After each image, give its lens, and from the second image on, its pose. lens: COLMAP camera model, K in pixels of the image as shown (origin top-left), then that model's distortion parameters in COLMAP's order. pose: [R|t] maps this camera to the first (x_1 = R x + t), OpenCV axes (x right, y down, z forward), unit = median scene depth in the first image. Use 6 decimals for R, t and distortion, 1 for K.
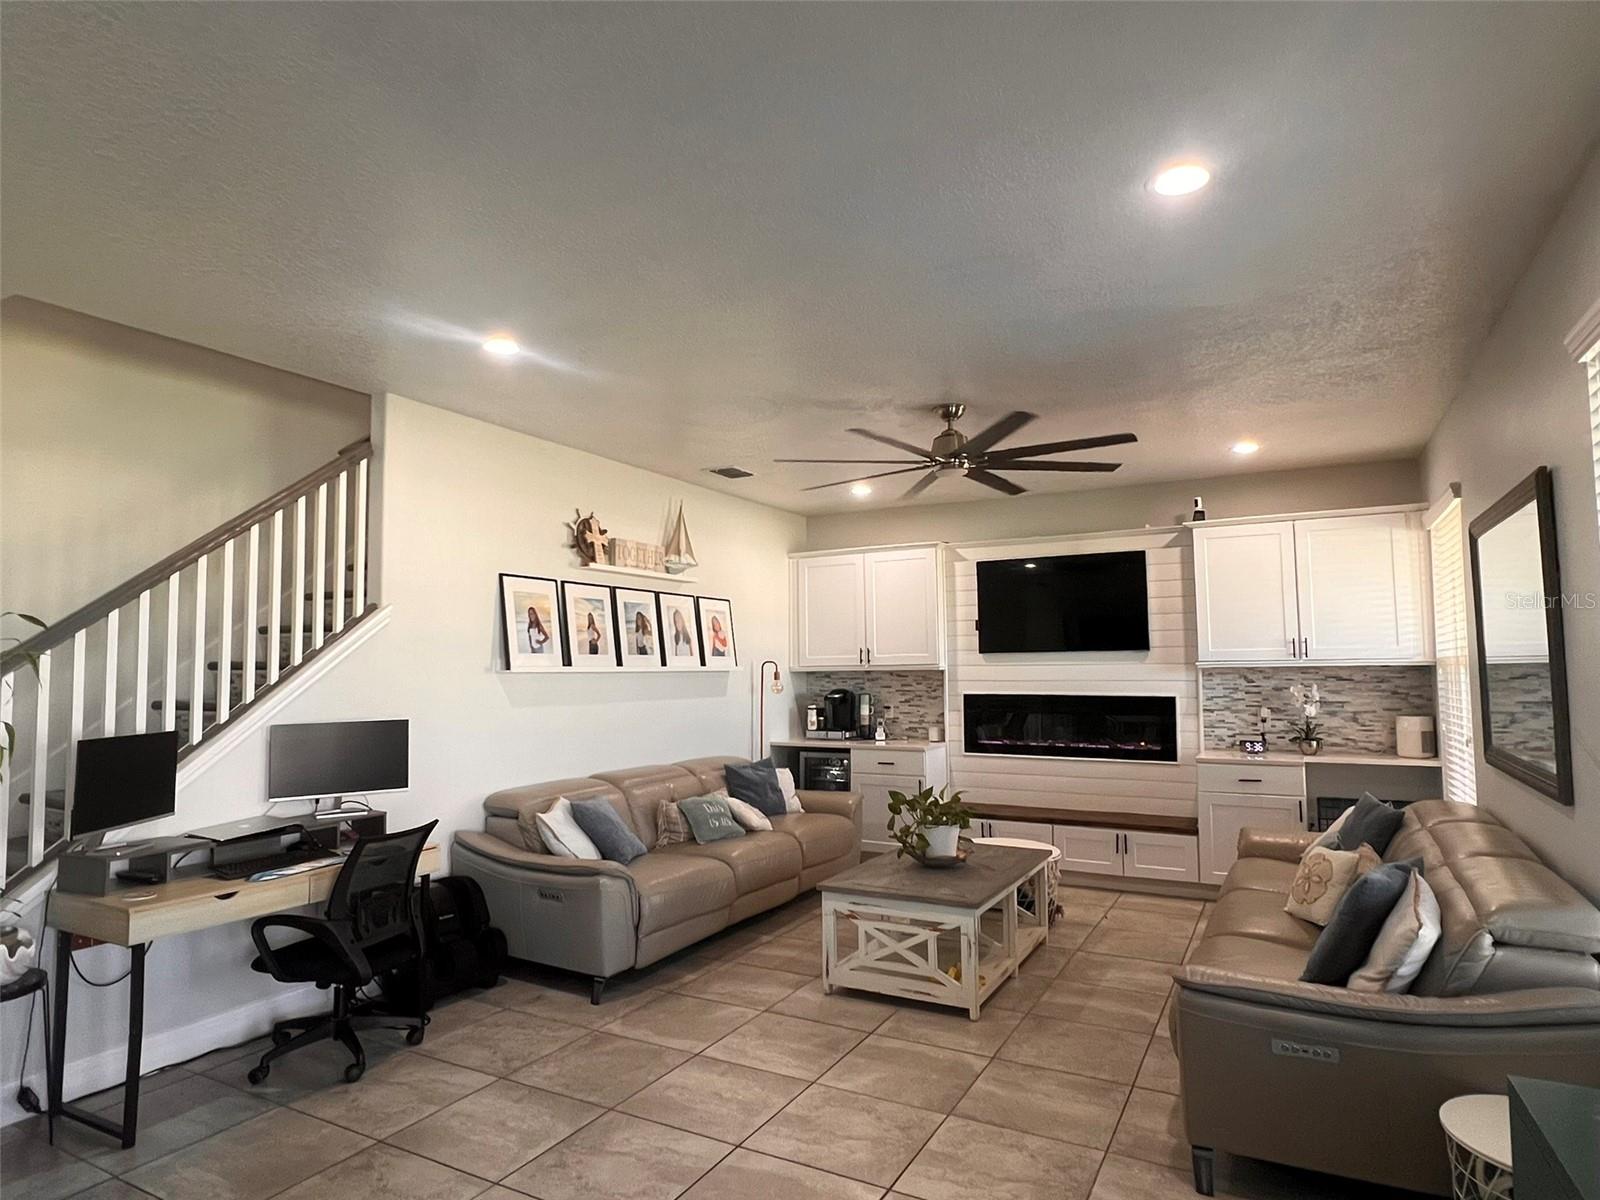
lens RADIAL K [[894.2, 0, 800.0], [0, 894.2, 600.0], [0, 0, 1]] dist [-0.001375, -0.001086]
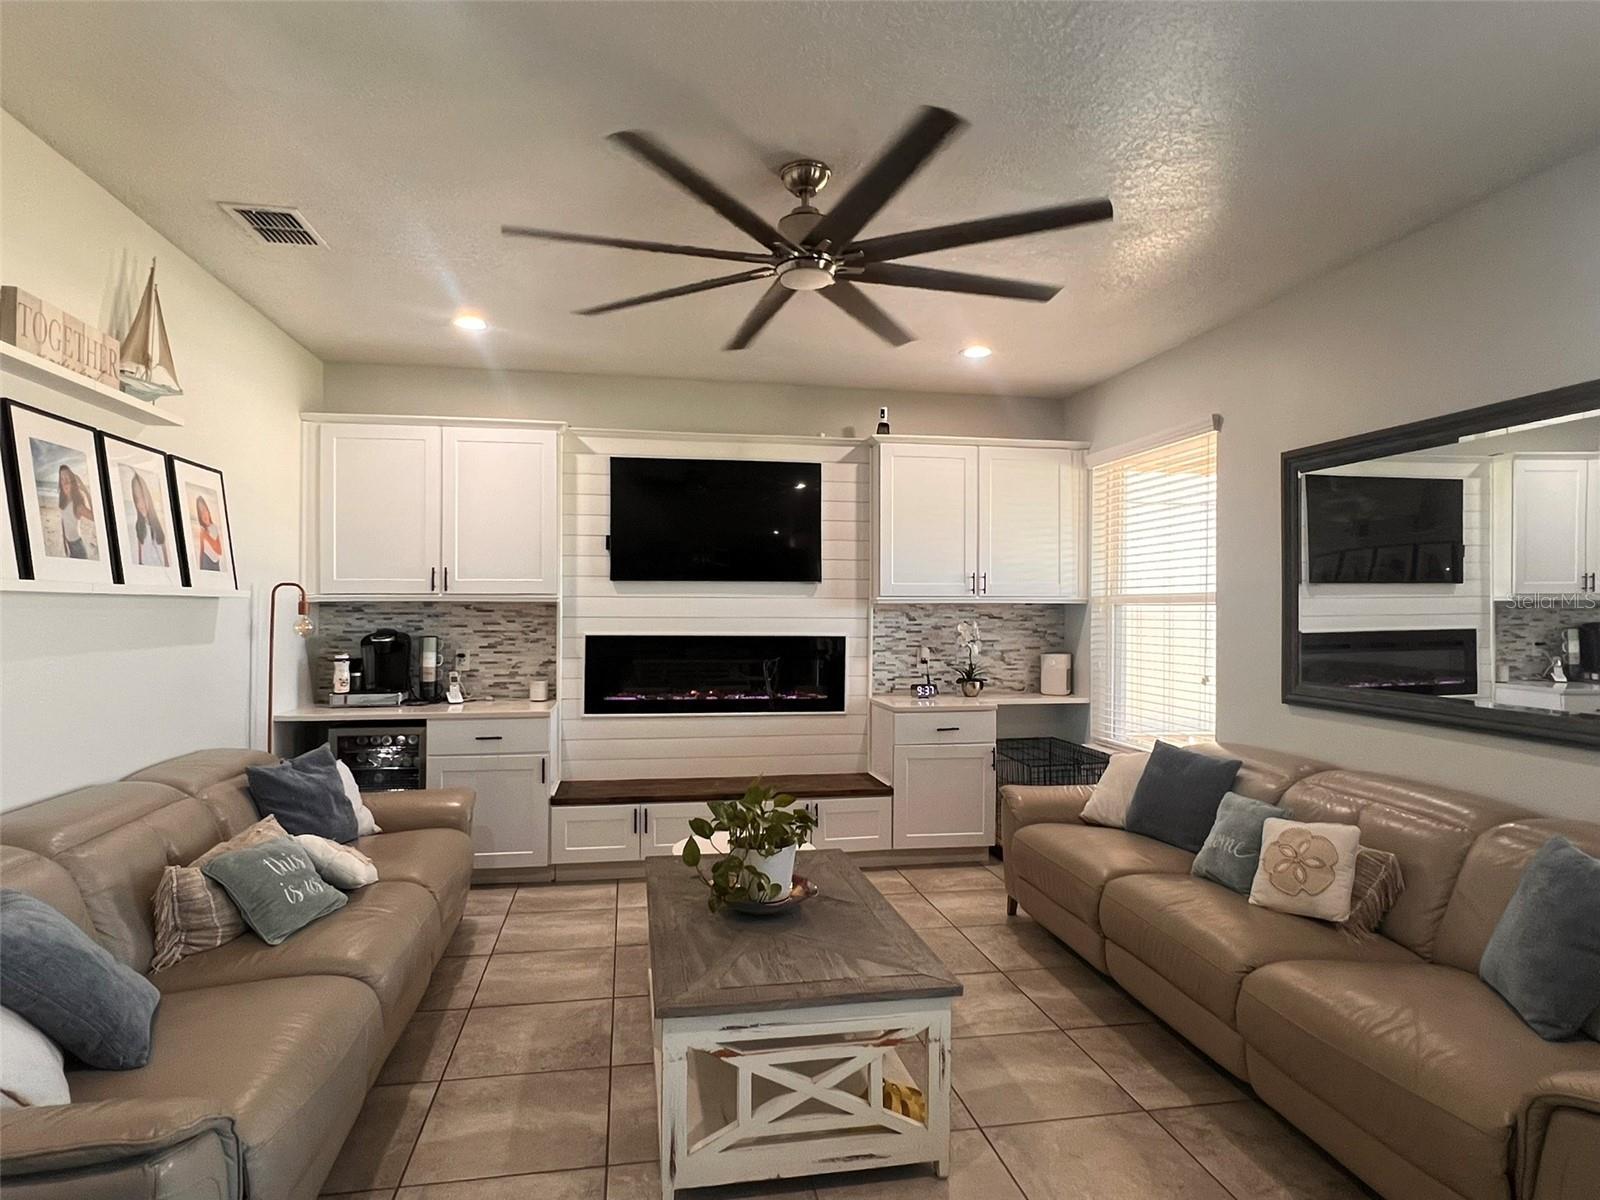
lens RADIAL K [[894.2, 0, 800.0], [0, 894.2, 600.0], [0, 0, 1]] dist [-0.001375, -0.001086]
pose [[0.785125, 0.016743, 0.619111, -0.151056], [-0.058464, 0.997174, 0.047175, 0.035252], [-0.616572, -0.073234, 0.783885, 0.357986]]
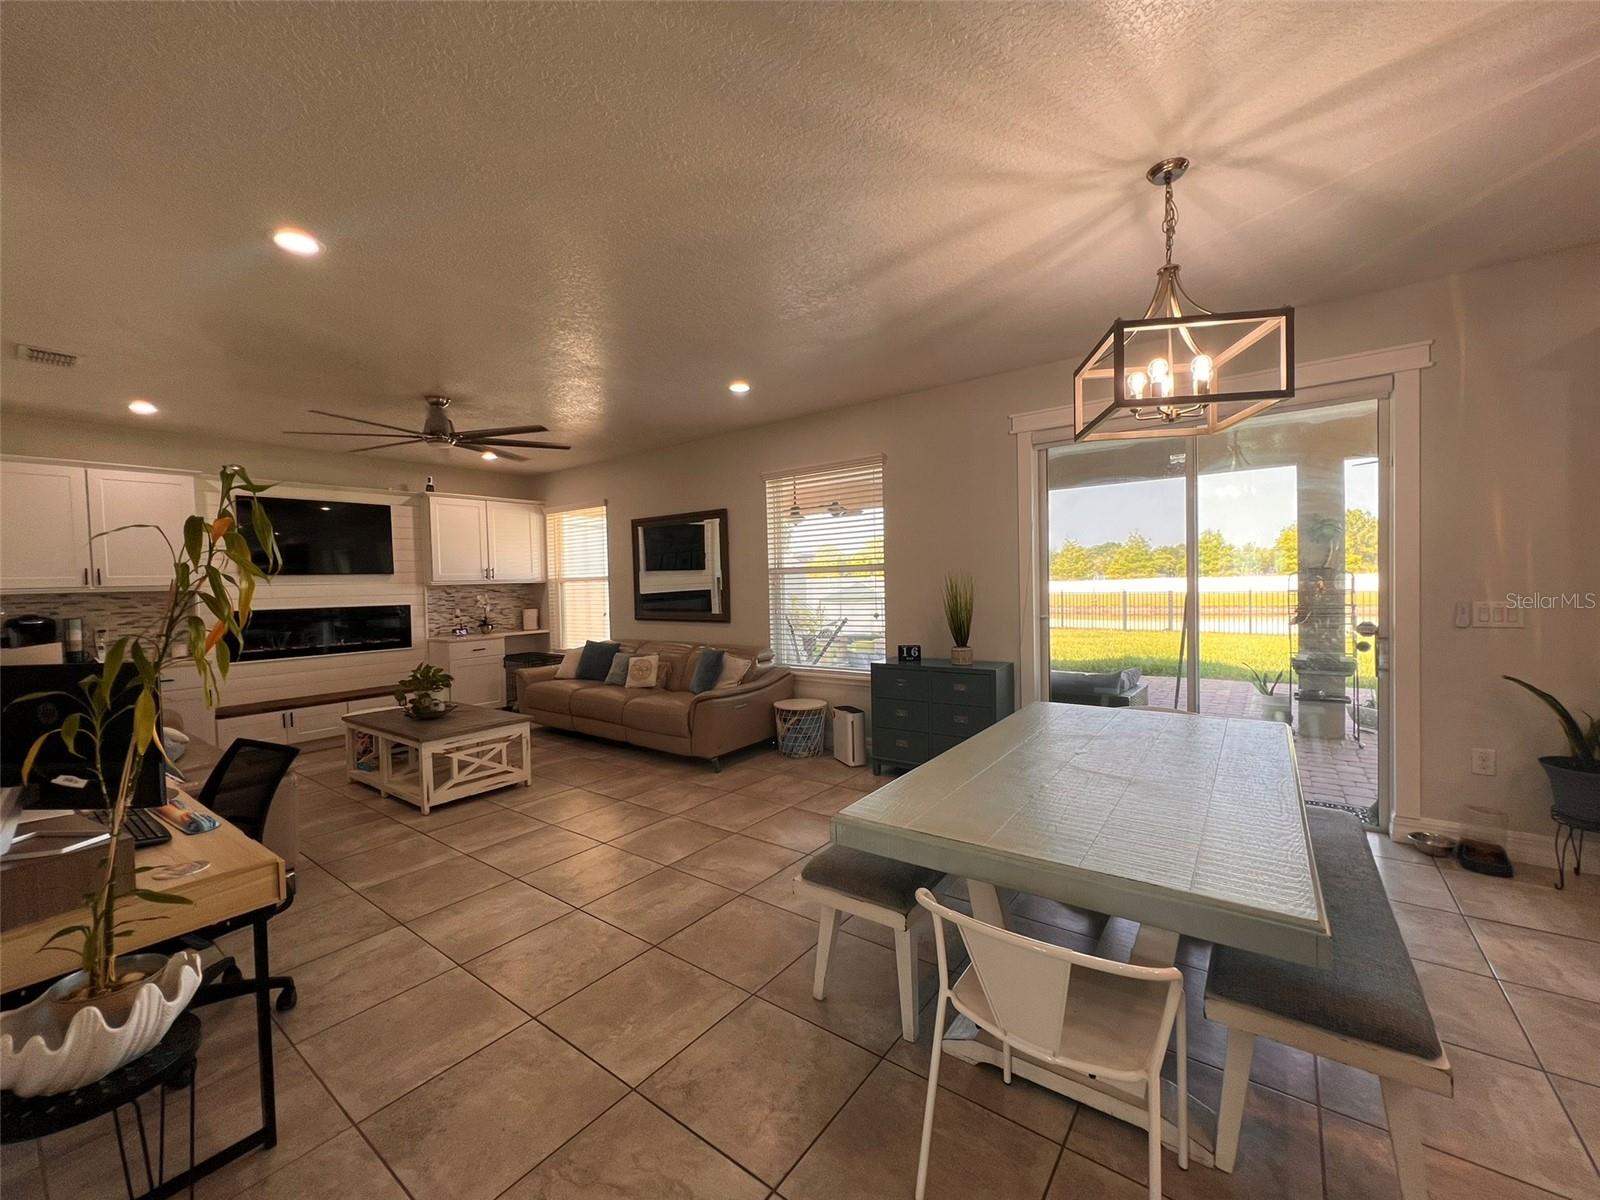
lens RADIAL K [[625.6, 0, 774.3], [0, 625.6, 596.7], [0, 0, 1]] dist [-0.000286, 0.000068]
pose [[0.193535, -0.020763, 0.980874, -0.506979], [-0.051248, 0.998197, 0.031242, 0.029963], [-0.979754, -0.056314, 0.192122, 0.195244]]
